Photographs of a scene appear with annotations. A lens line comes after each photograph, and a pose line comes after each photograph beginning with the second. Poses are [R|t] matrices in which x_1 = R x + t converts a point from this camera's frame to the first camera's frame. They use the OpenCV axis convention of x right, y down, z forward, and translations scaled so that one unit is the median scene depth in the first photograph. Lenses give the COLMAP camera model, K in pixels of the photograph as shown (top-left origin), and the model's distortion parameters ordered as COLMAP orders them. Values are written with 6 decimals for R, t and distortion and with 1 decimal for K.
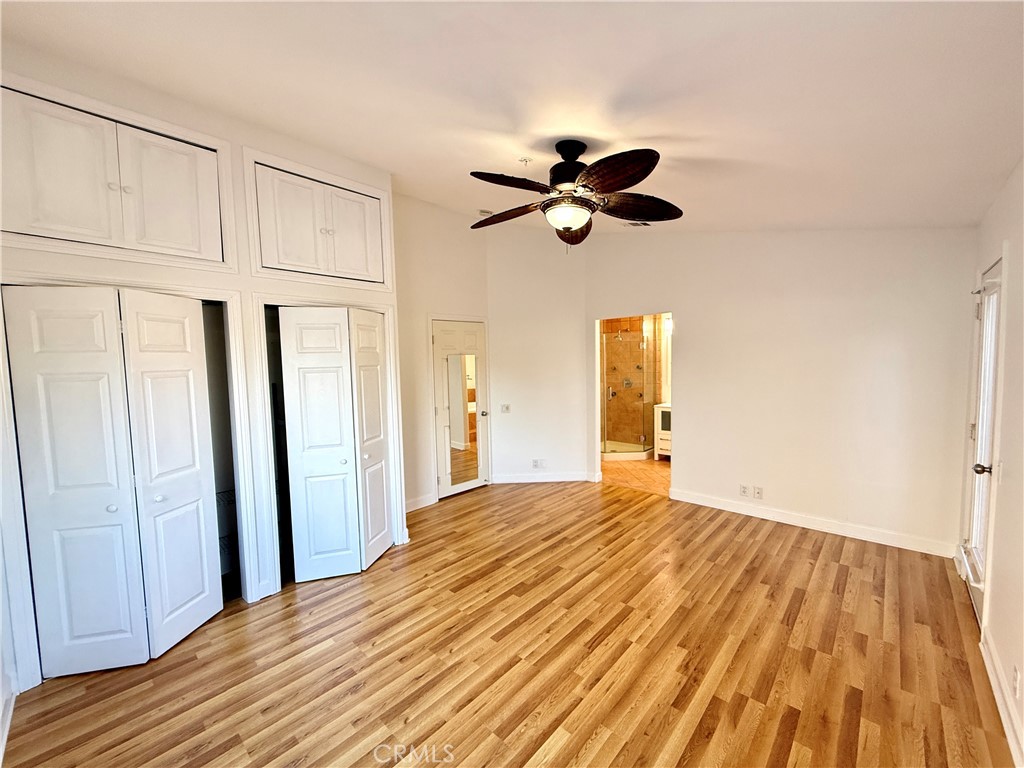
lens RADIAL K [[416.8, 0, 510.3], [0, 416.8, 386.7], [0, 0, 1]] dist [-0.001002, 0.002173]
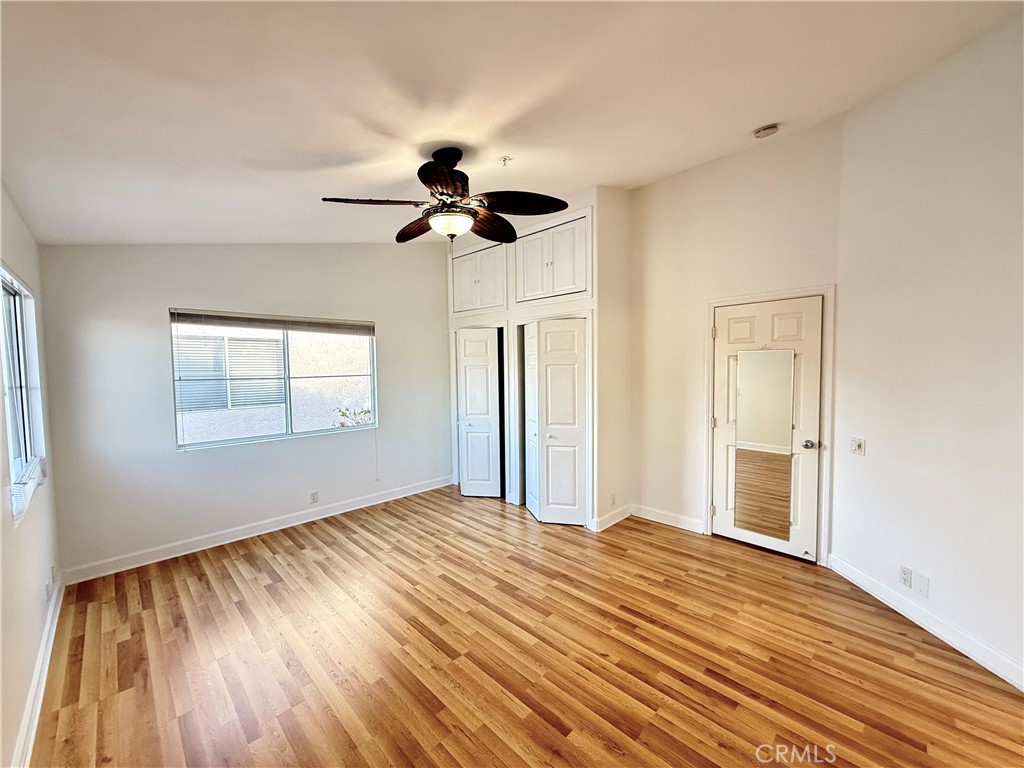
lens RADIAL K [[416.8, 0, 510.2], [0, 416.8, 385.5], [0, 0, 1]] dist [-0.001002, 0.002173]
pose [[-0.061870, 0.071380, -0.995529, 0.873952], [-0.050144, 0.995957, 0.074527, -0.070623], [0.996824, 0.054531, -0.058041, 0.908745]]
